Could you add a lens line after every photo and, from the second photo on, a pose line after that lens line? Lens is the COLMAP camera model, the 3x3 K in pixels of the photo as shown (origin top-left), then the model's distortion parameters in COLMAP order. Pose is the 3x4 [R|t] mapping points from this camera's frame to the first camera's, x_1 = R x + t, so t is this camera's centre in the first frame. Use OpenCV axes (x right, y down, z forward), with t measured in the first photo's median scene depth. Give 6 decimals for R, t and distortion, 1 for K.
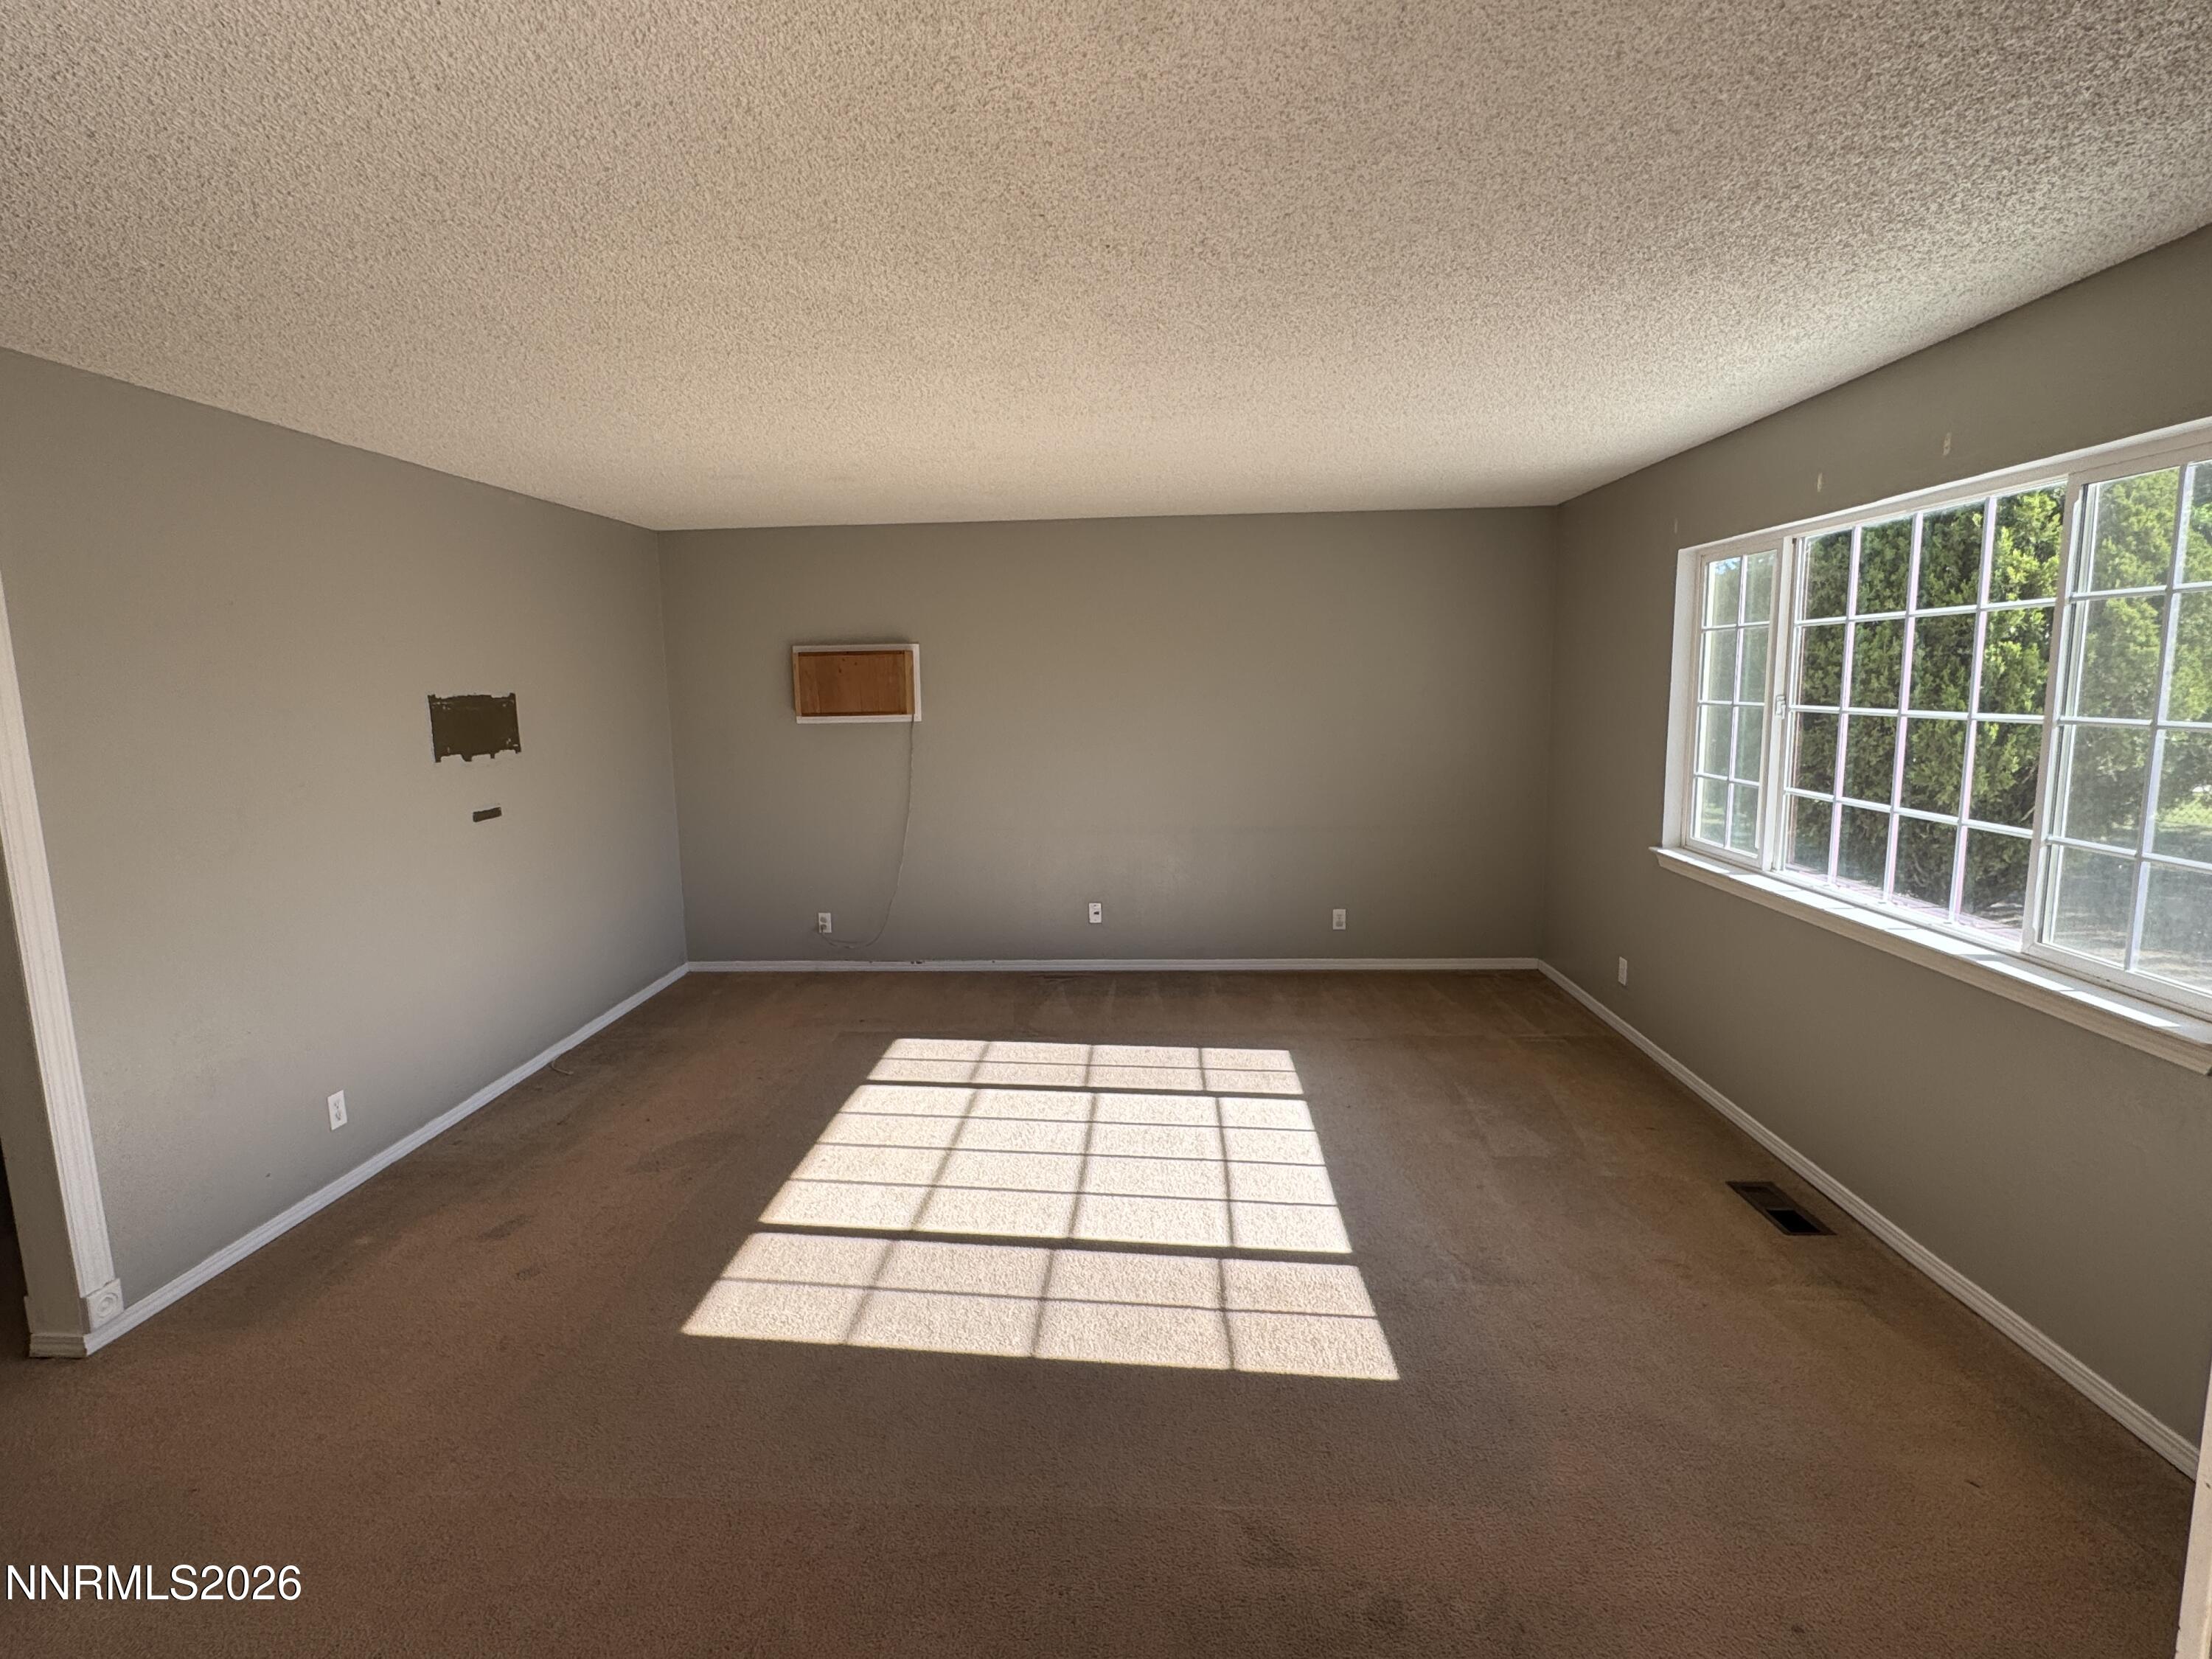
lens RADIAL K [[1123.1, 0, 1089.6], [0, 1123.1, 869.9], [0, 0, 1]] dist [-0.003571, 0.000782]
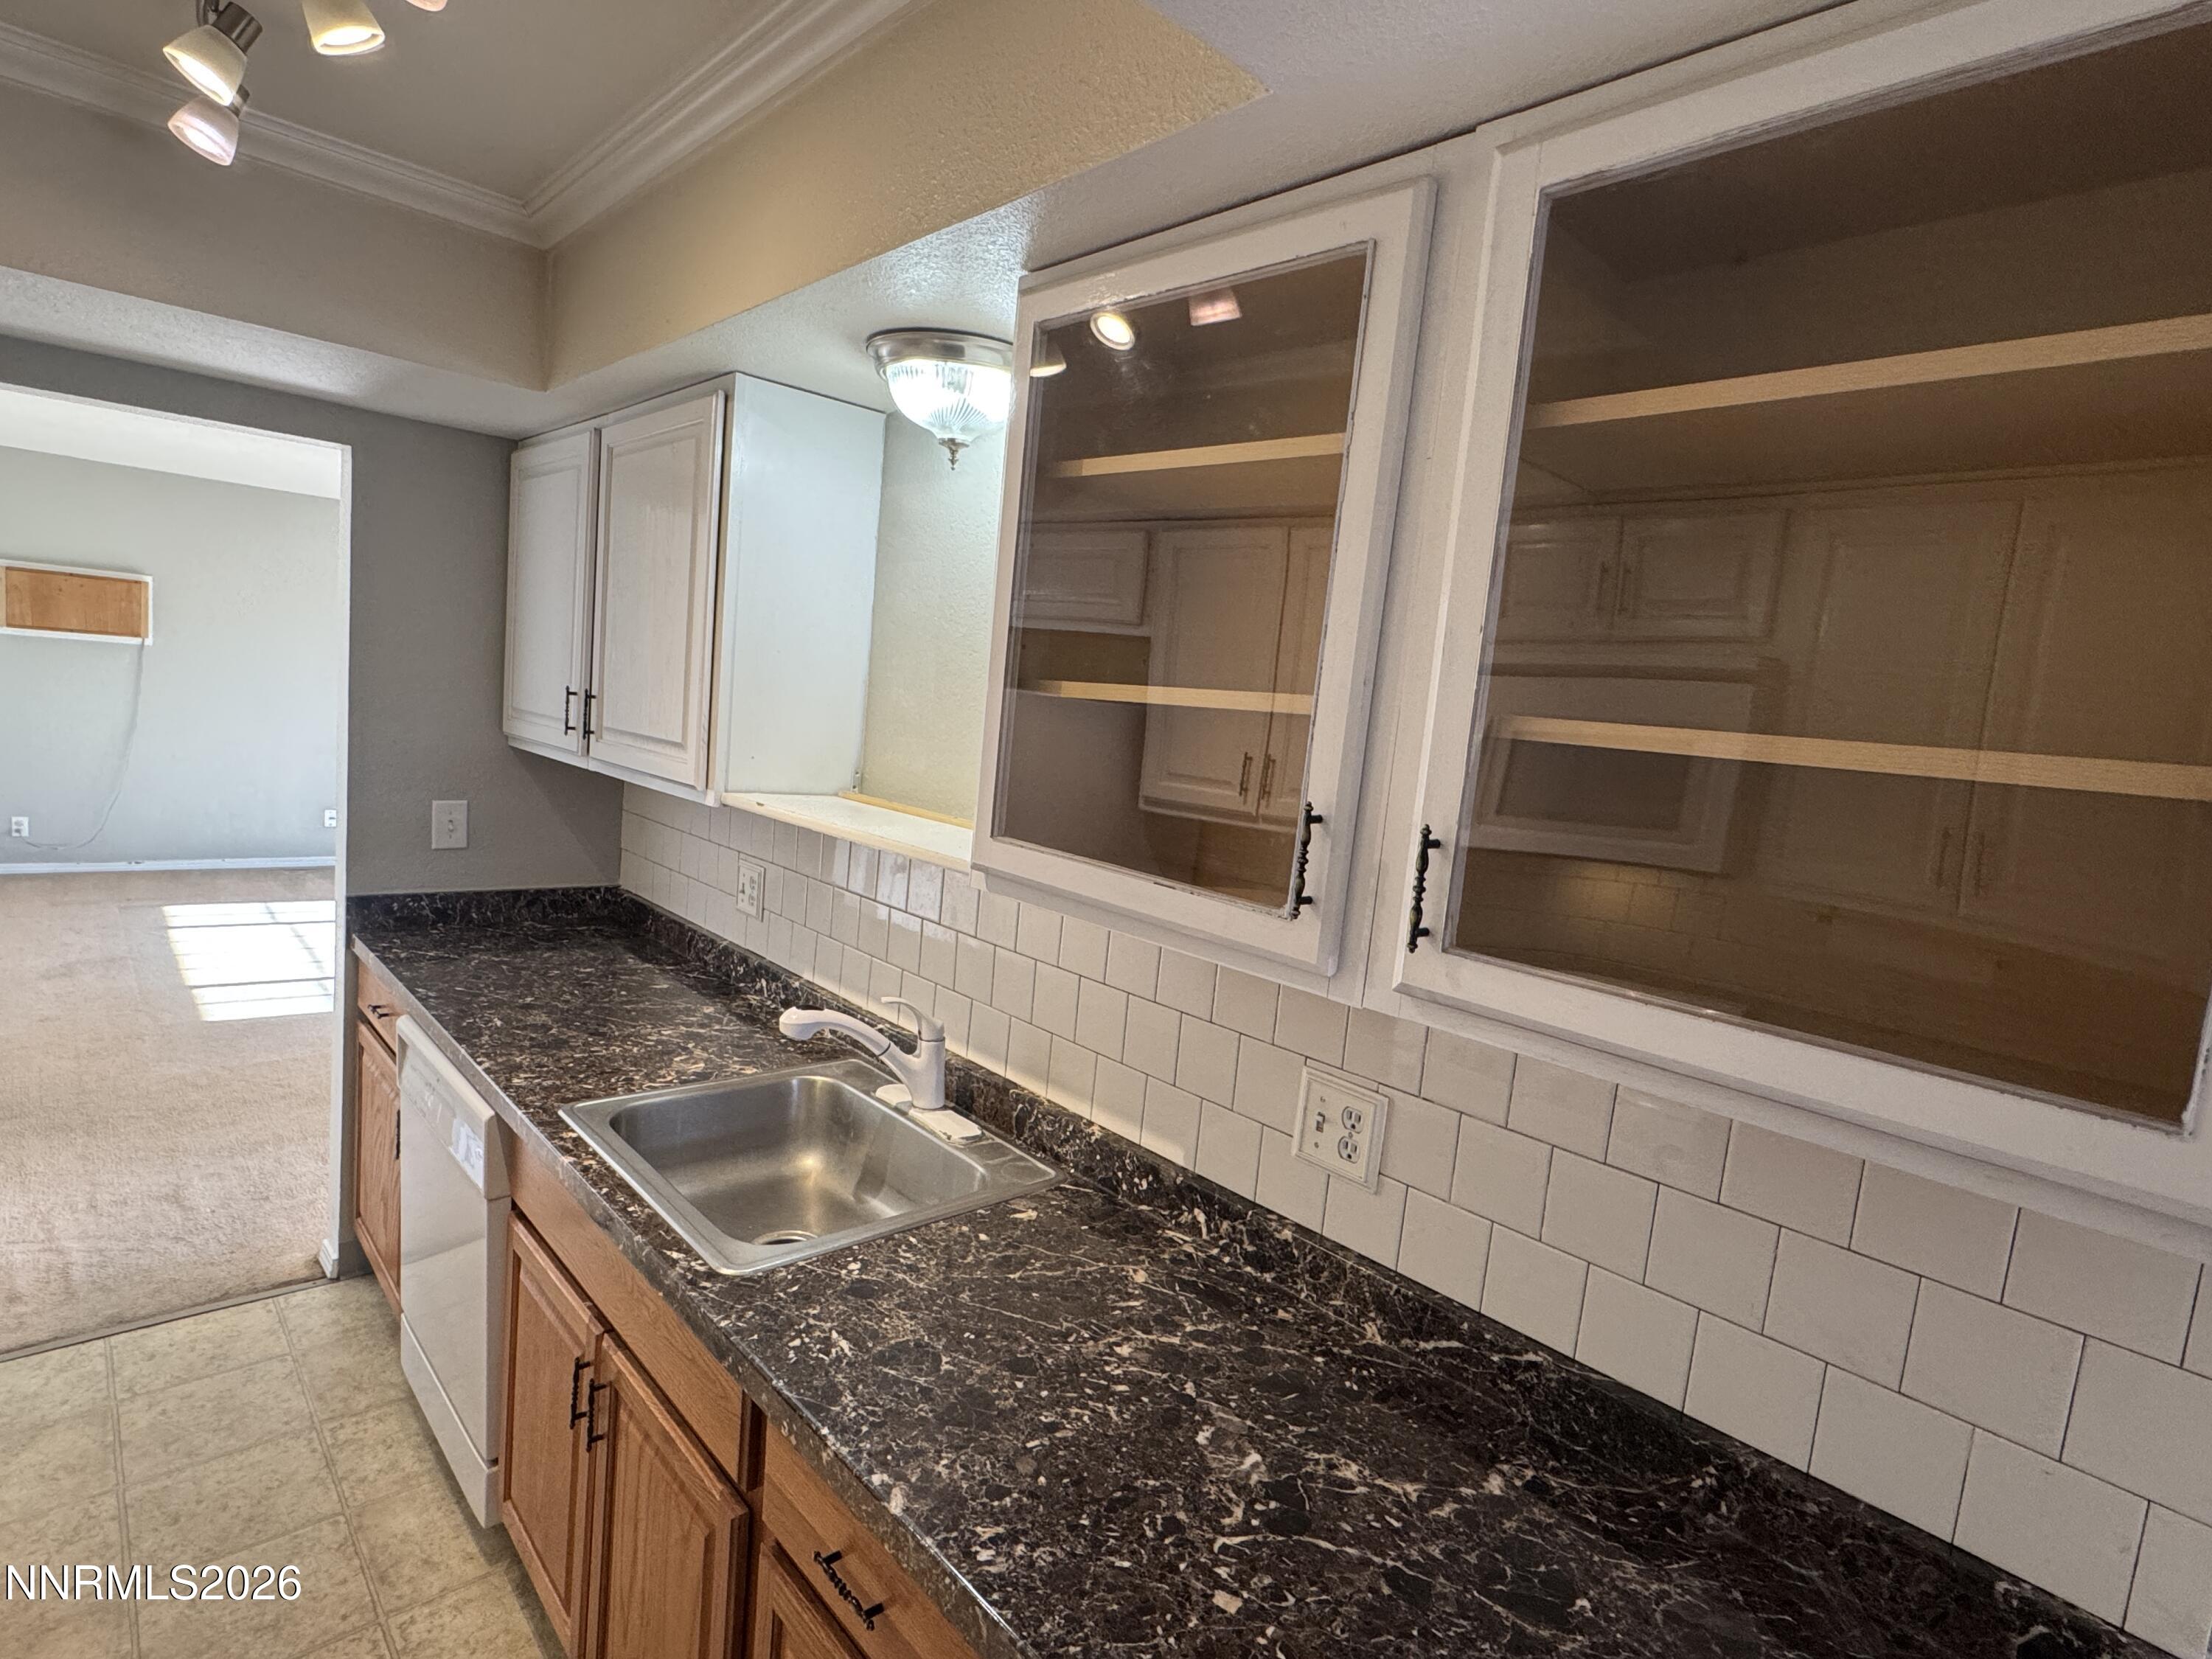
lens RADIAL K [[1123.1, 0, 1103.8], [0, 1123.1, 836.3], [0, 0, 1]] dist [-0.003571, 0.000782]
pose [[0.679062, -0.003751, 0.734071, -0.436105], [0.018185, 0.999766, -0.011714, 0.120149], [-0.733855, 0.021304, 0.678972, -0.614462]]
